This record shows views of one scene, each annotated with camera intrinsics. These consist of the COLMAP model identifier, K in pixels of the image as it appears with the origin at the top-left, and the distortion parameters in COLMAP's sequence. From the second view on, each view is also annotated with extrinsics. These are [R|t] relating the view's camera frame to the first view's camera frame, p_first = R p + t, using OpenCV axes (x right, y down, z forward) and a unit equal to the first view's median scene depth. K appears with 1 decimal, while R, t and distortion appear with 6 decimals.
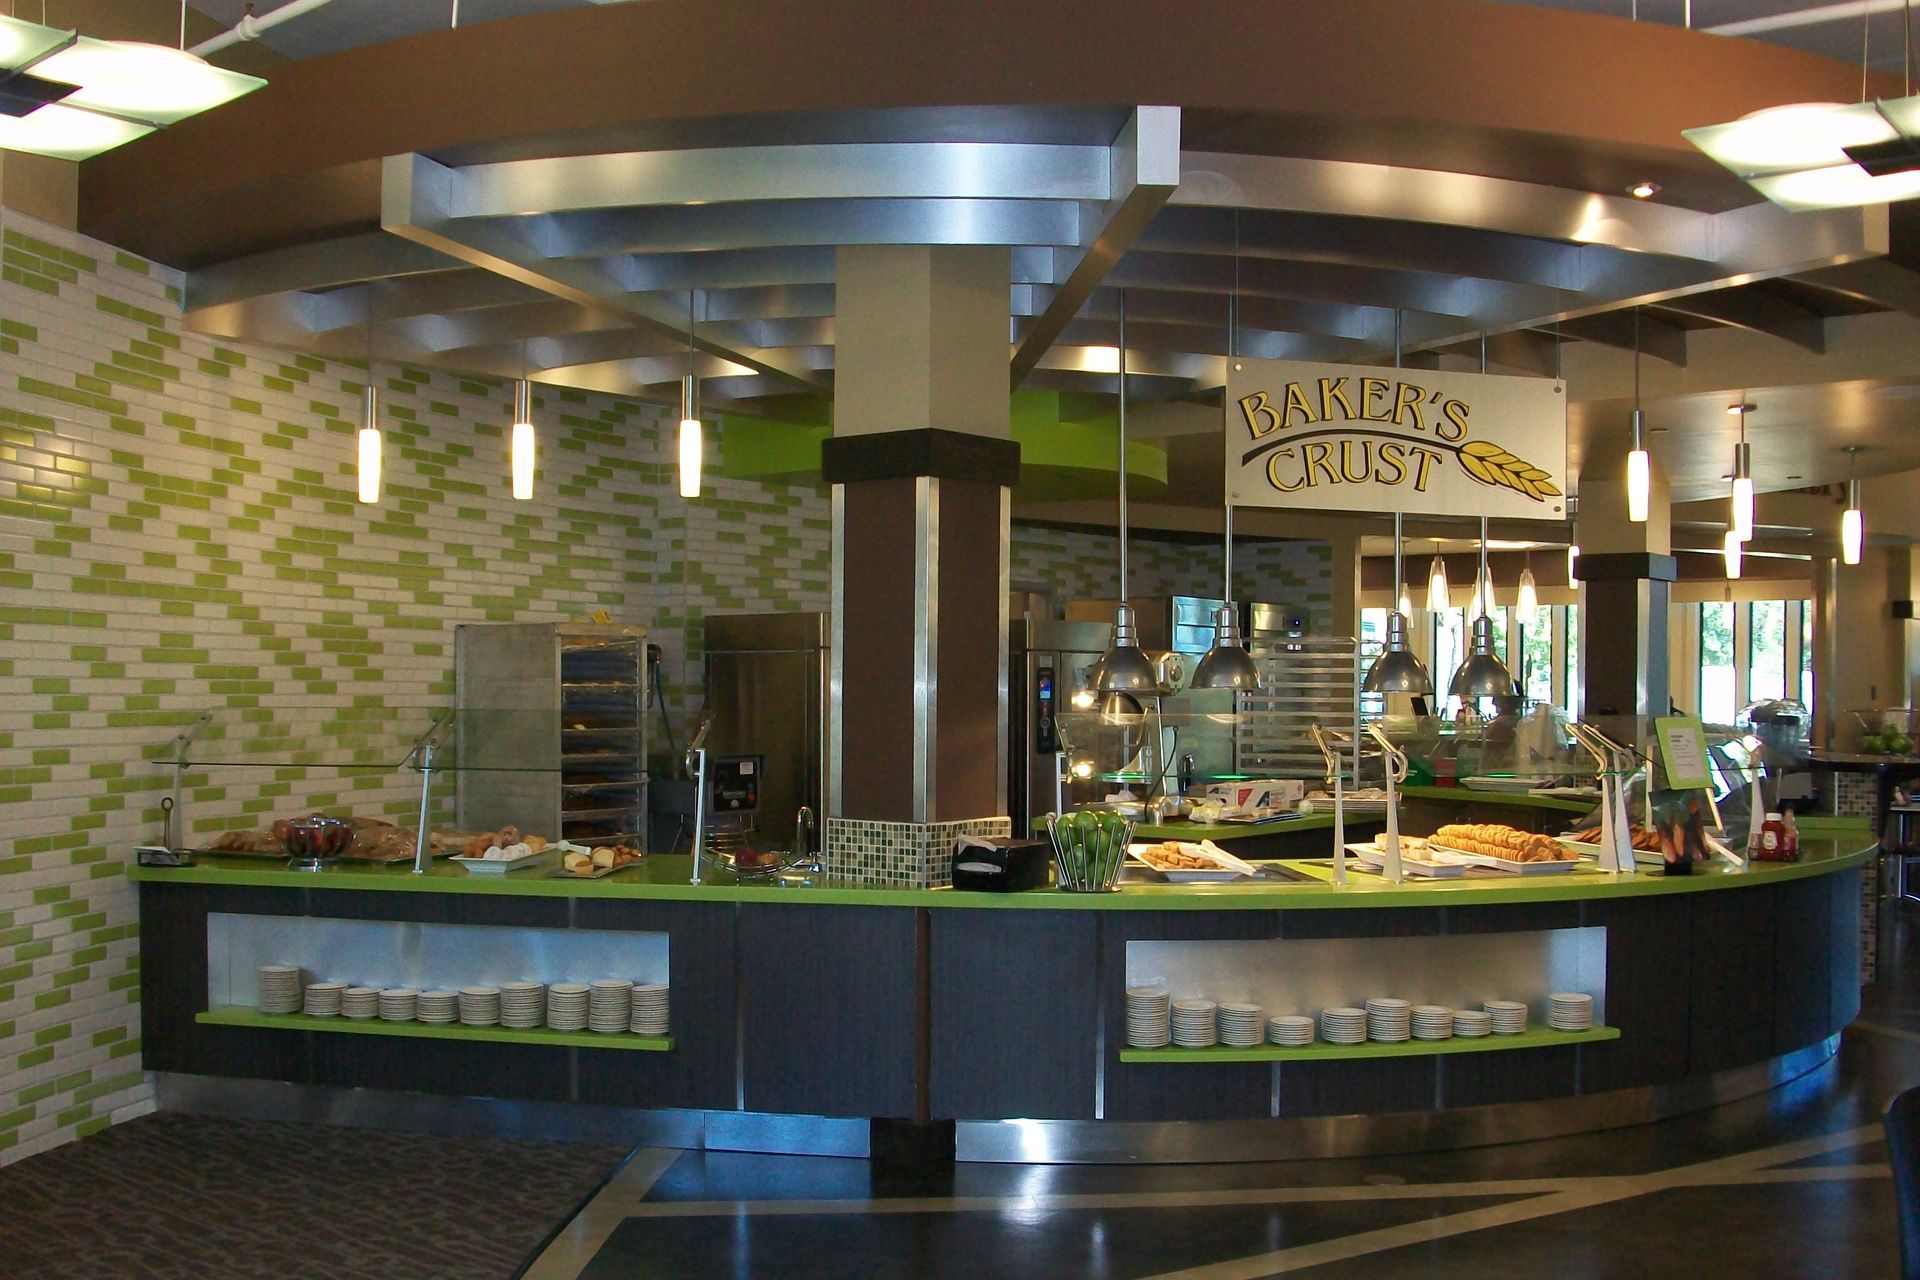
lens RADIAL K [[1969.7, 0, 959.9], [0, 1969.7, 643.8], [0, 0, 1]] dist [-0.086750, 0.000000]
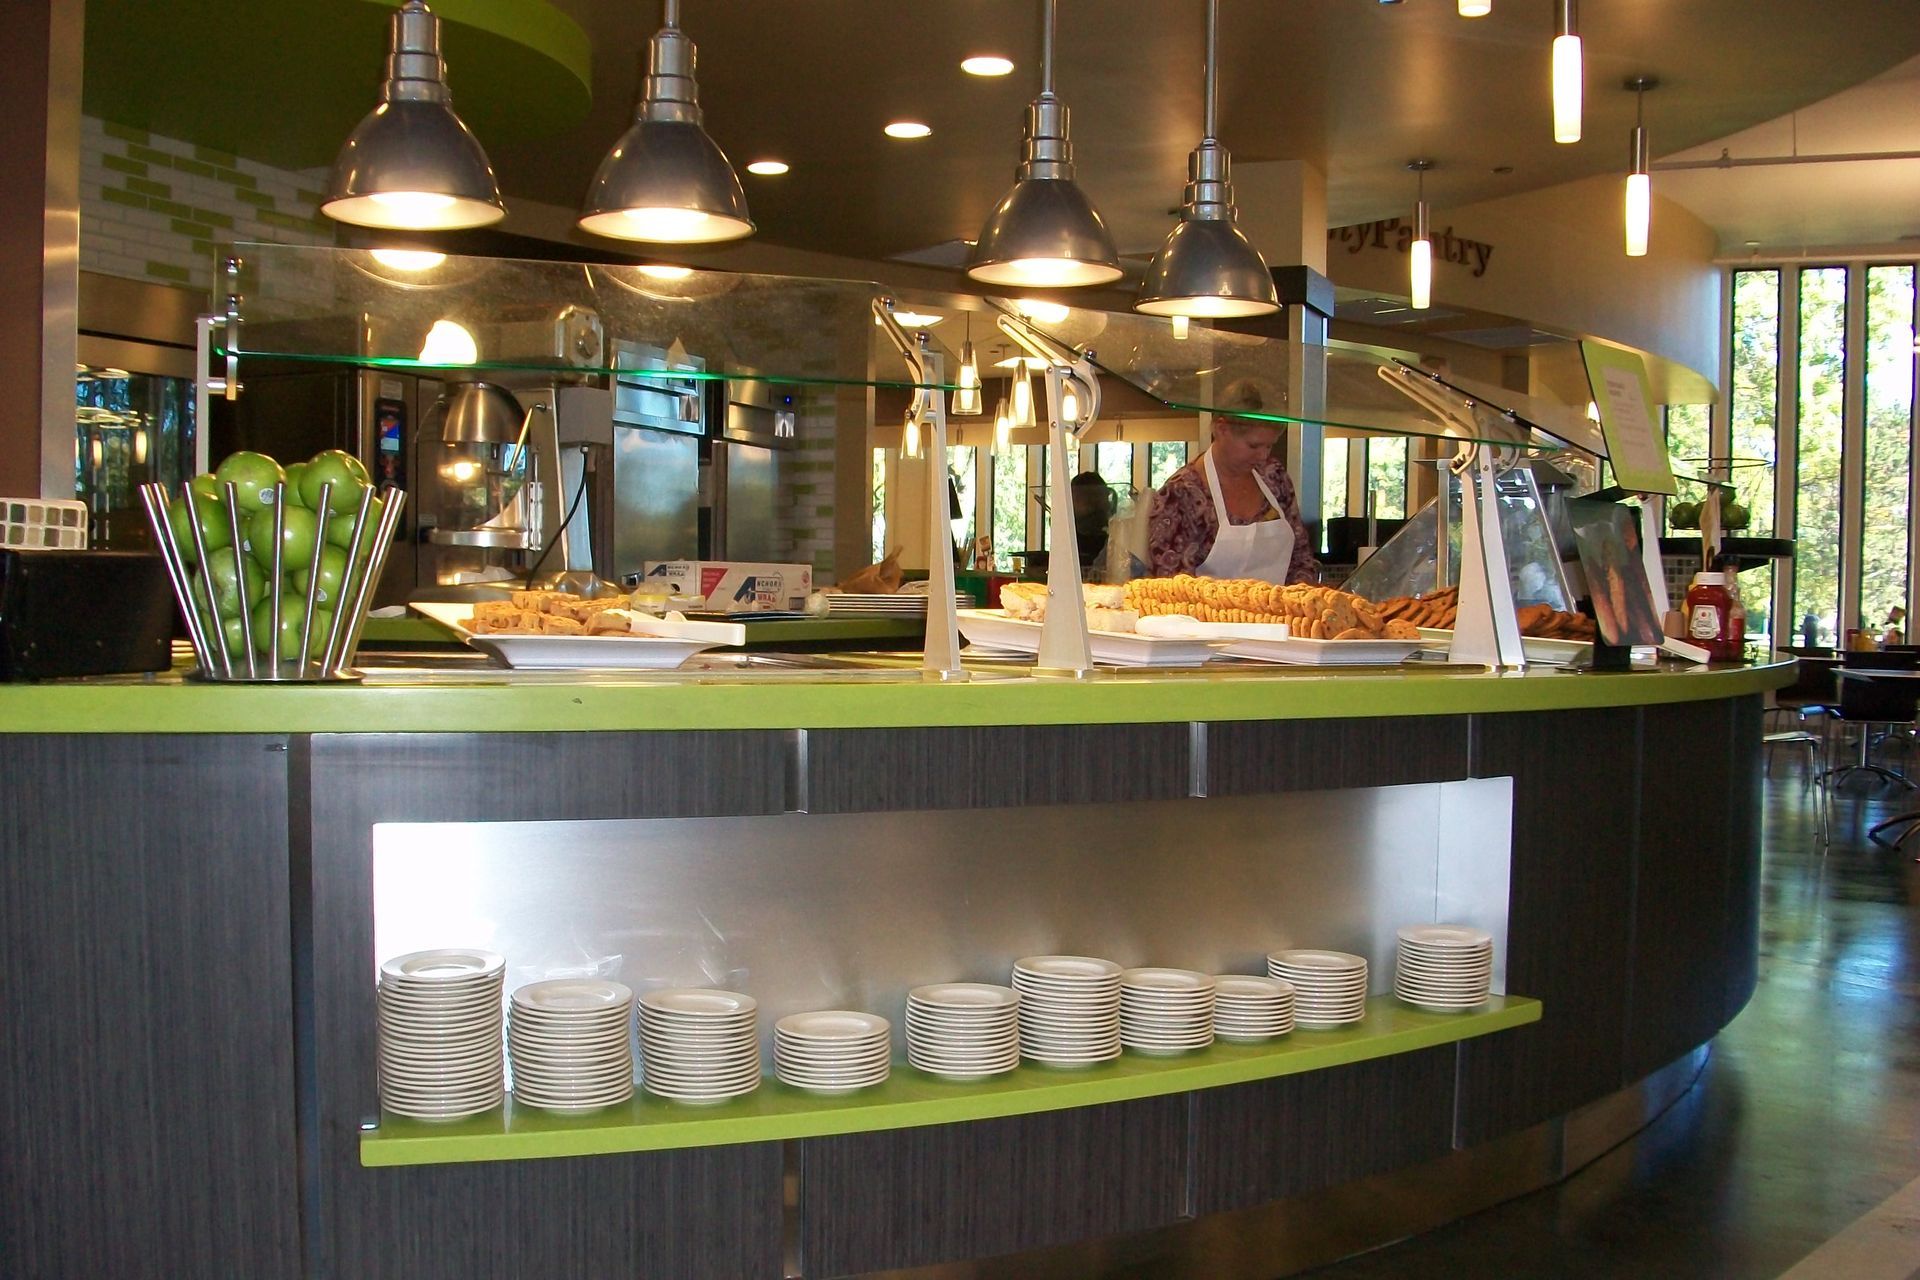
lens RADIAL K [[1969.7, 0, 959.5], [0, 1969.7, 644.9], [0, 0, 1]] dist [-0.086750, 0.000000]
pose [[0.964543, -0.000076, 0.263924, 0.087793], [-0.012324, 0.998896, 0.045327, 0.095341], [-0.263636, -0.046972, 0.963478, 0.596892]]
